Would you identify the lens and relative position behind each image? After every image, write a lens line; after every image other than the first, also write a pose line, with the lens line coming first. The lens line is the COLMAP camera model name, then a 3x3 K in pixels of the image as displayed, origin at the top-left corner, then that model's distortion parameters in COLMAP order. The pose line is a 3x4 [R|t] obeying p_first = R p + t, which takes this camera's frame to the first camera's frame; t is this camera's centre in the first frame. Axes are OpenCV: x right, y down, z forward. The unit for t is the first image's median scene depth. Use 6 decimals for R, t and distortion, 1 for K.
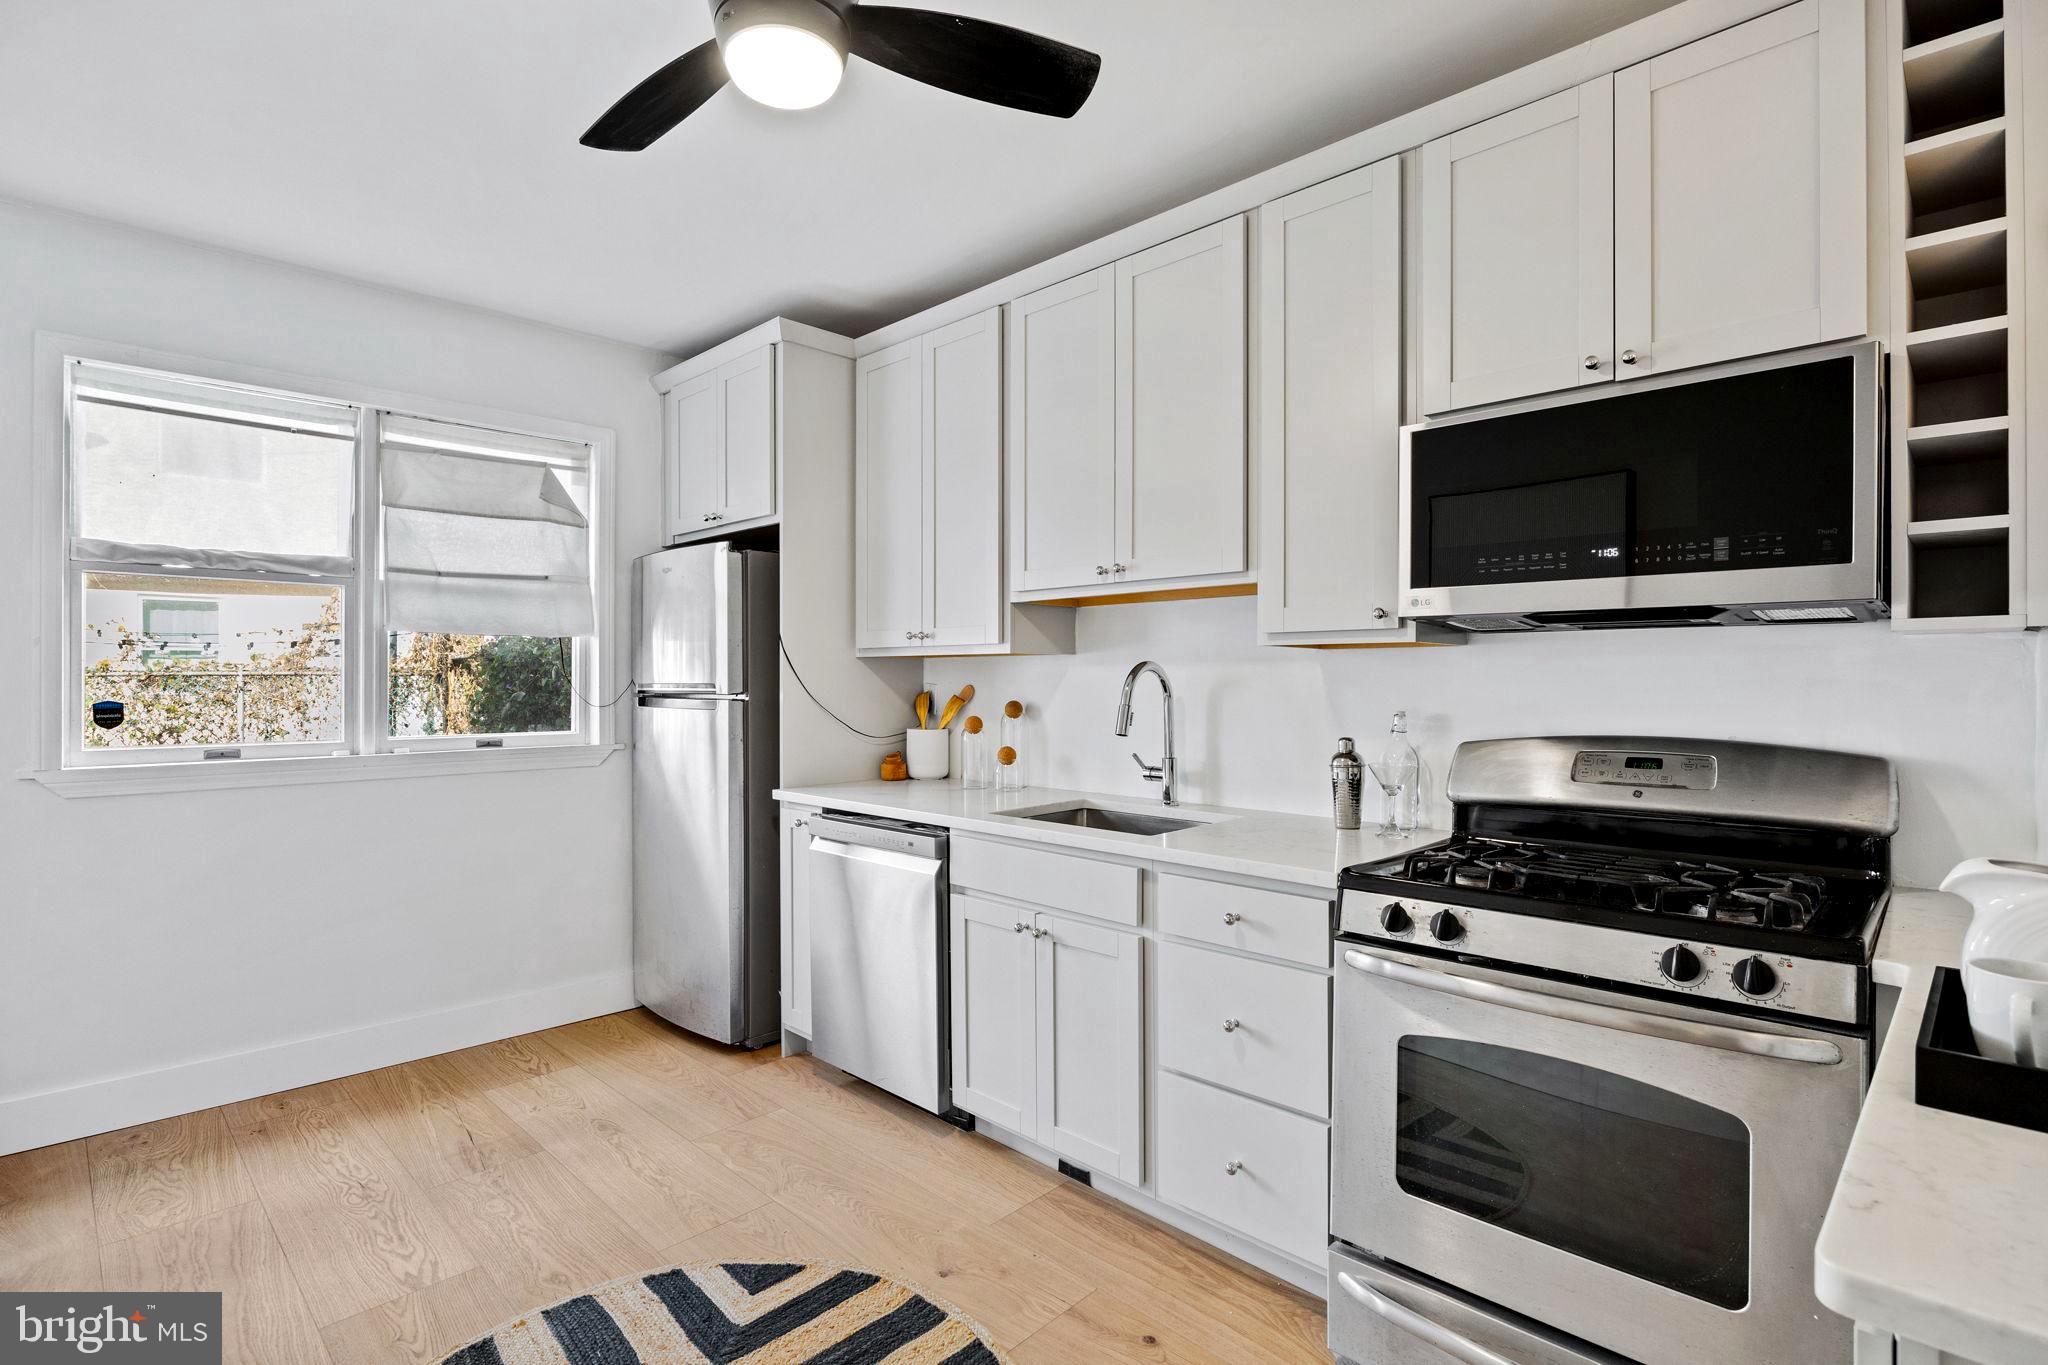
lens RADIAL K [[982.4, 0, 1019.7], [0, 982.4, 677.0], [0, 0, 1]] dist [-0.013643, -0.000064]
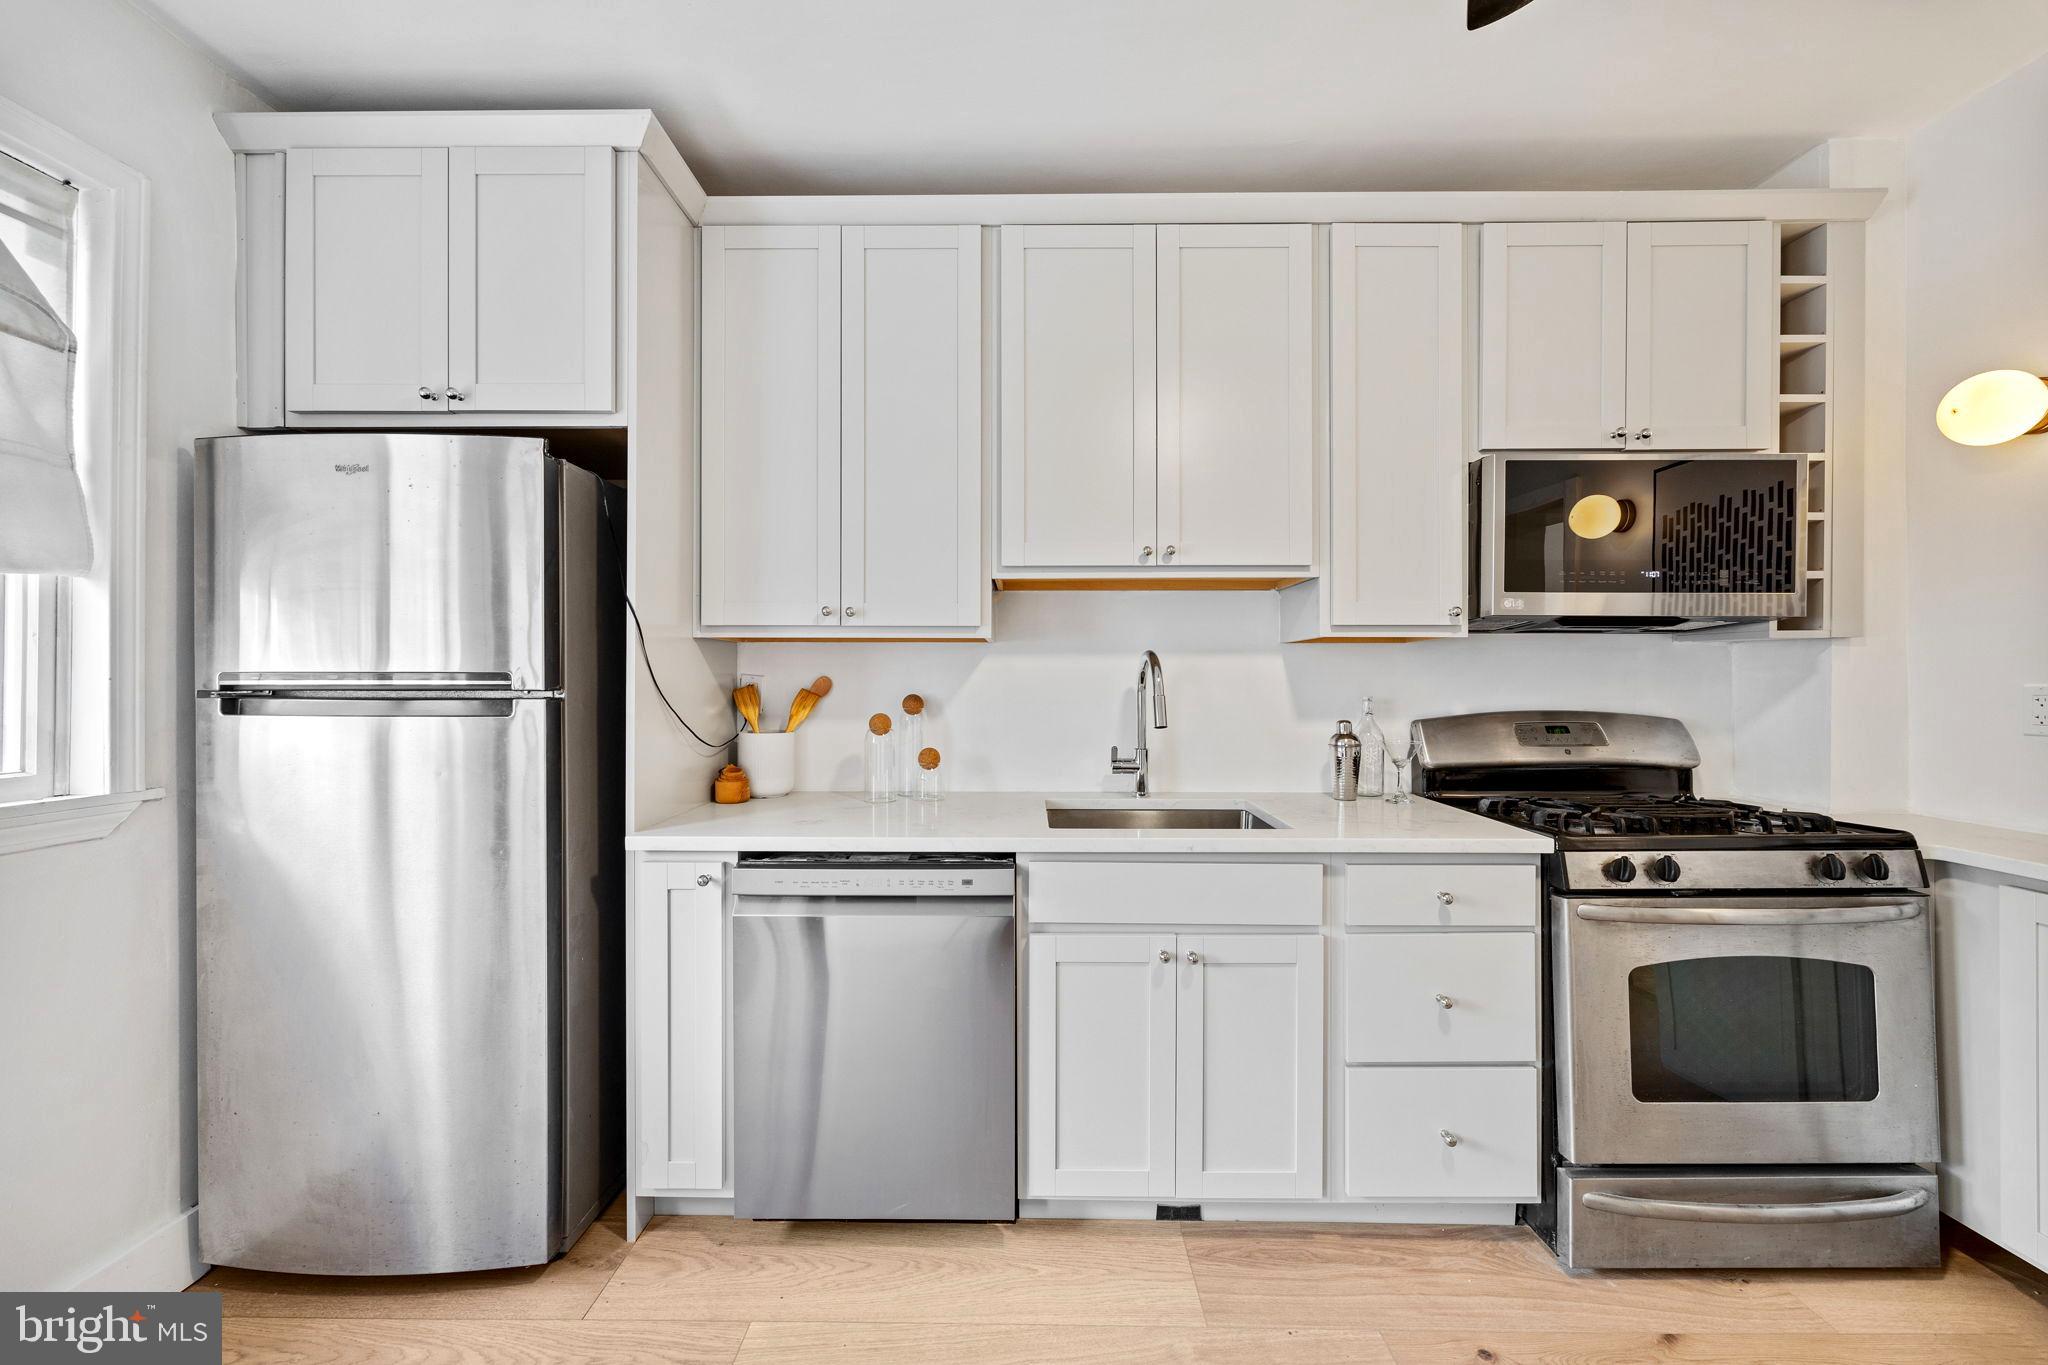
lens RADIAL K [[790.4, 0, 1025.2], [0, 790.4, 676.3], [0, 0, 1]] dist [-0.003763, -0.000289]
pose [[0.719326, 0.001144, 0.694672, -0.519223], [-0.001999, 0.999998, 0.000423, 0.010239], [-0.694670, -0.001693, 0.719326, 0.541274]]
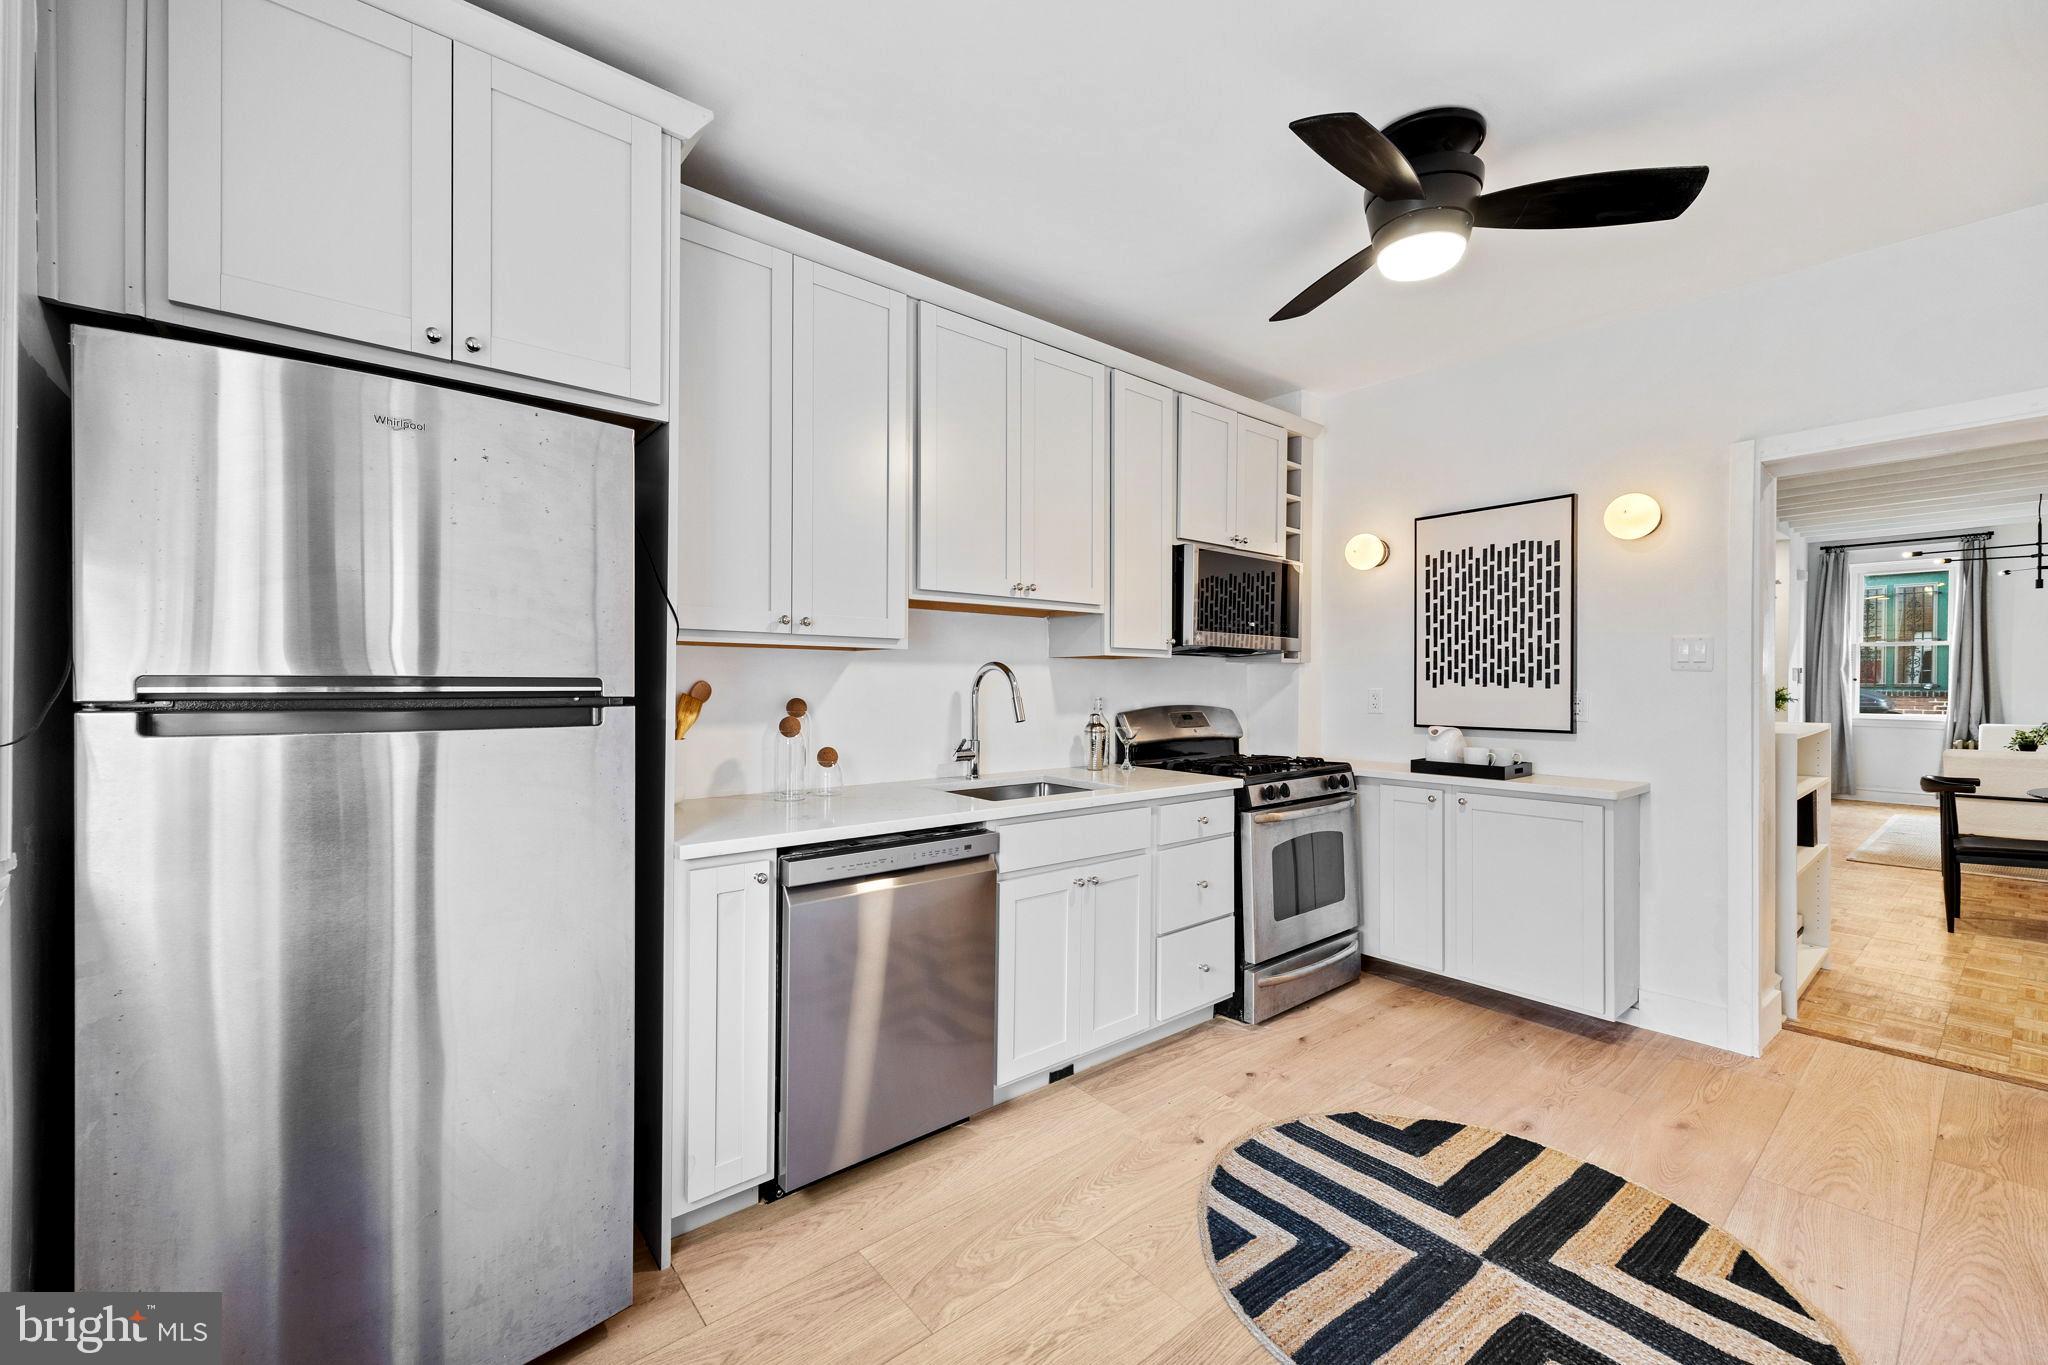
lens RADIAL K [[822.1, 0, 1024.0], [0, 822.1, 682.5], [0, 0, 1]] dist [0.001319, 0.000010]
pose [[0.097529, -0.000619, 0.995232, -0.926636], [-0.007667, 0.999970, 0.001373, 0.008558], [-0.995203, -0.007764, 0.097522, 0.892495]]
